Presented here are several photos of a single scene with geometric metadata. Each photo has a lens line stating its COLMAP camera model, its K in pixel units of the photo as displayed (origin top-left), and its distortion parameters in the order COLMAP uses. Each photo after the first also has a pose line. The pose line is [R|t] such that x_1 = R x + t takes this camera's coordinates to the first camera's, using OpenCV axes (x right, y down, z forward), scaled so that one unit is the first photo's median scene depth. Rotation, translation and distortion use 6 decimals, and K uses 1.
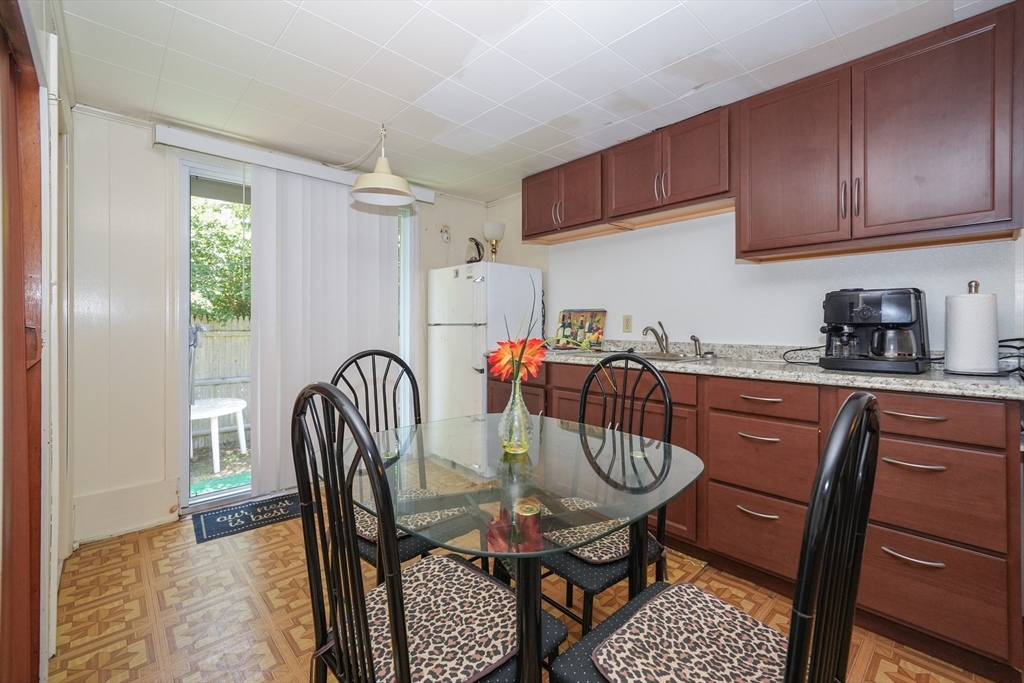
lens RADIAL K [[439.0, 0, 523.7], [0, 439.0, 323.0], [0, 0, 1]] dist [0.000797, -0.000278]
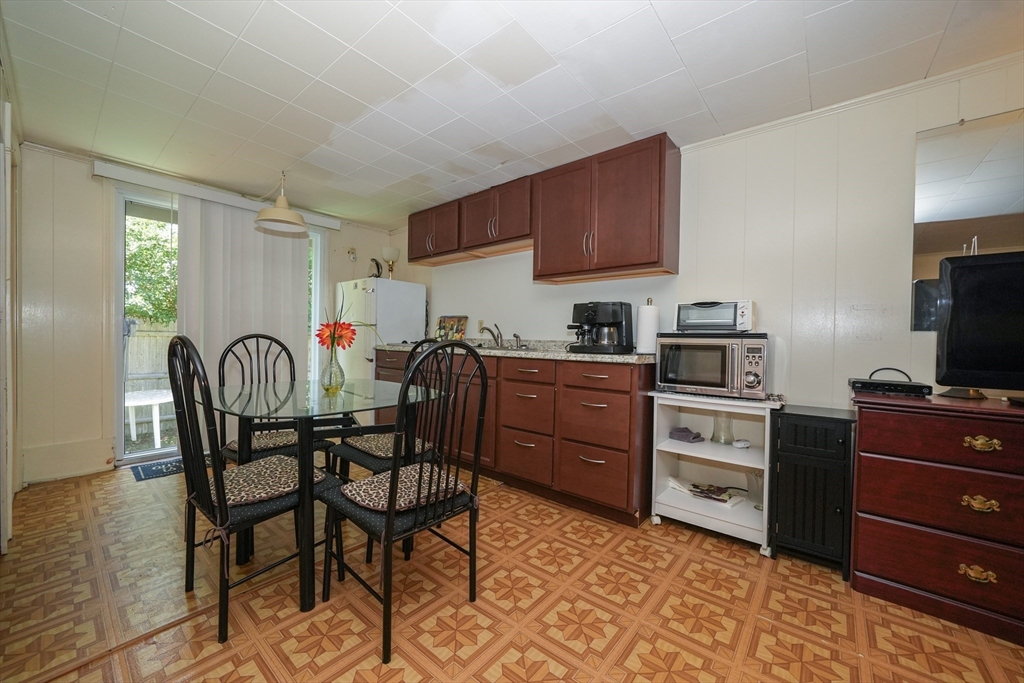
lens RADIAL K [[385.2, 0, 518.9], [0, 385.2, 343.9], [0, 0, 1]] dist [-0.014338, 0.001649]
pose [[0.991503, 0.015224, 0.129186, 0.219437], [-0.017627, 0.999692, 0.017476, 0.035850], [-0.128880, -0.019605, 0.991466, -0.225986]]
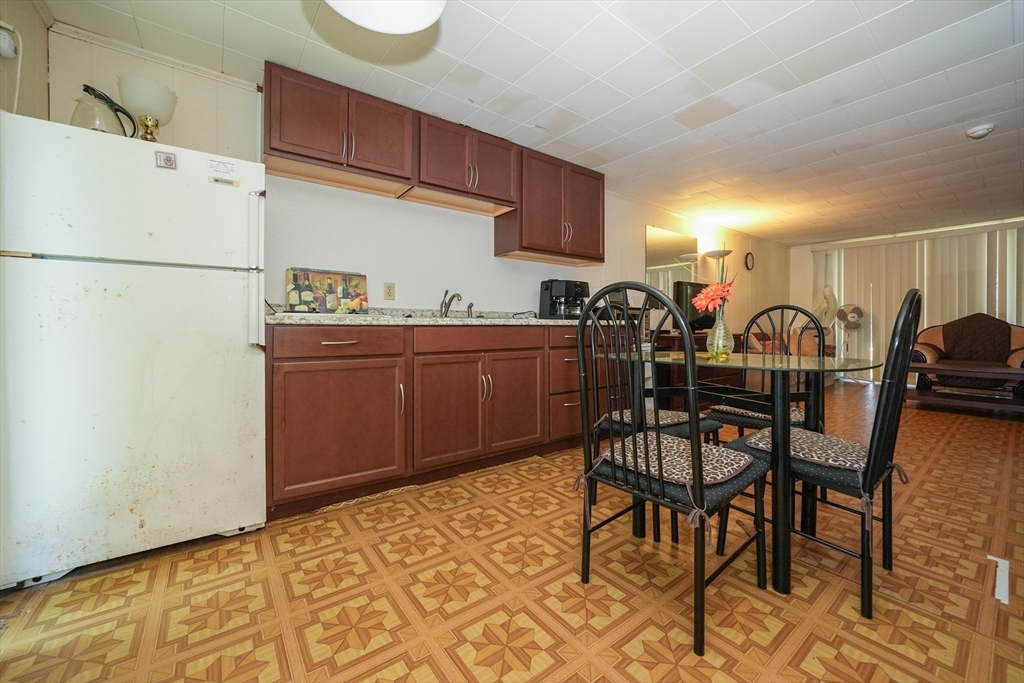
lens RADIAL K [[385.2, 0, 511.2], [0, 385.2, 337.0], [0, 0, 1]] dist [-0.014338, 0.001649]
pose [[0.127846, -0.027185, 0.991421, -0.649761], [-0.003462, 0.999606, 0.027856, 0.087628], [-0.991788, -0.006994, 0.127701, 0.676322]]
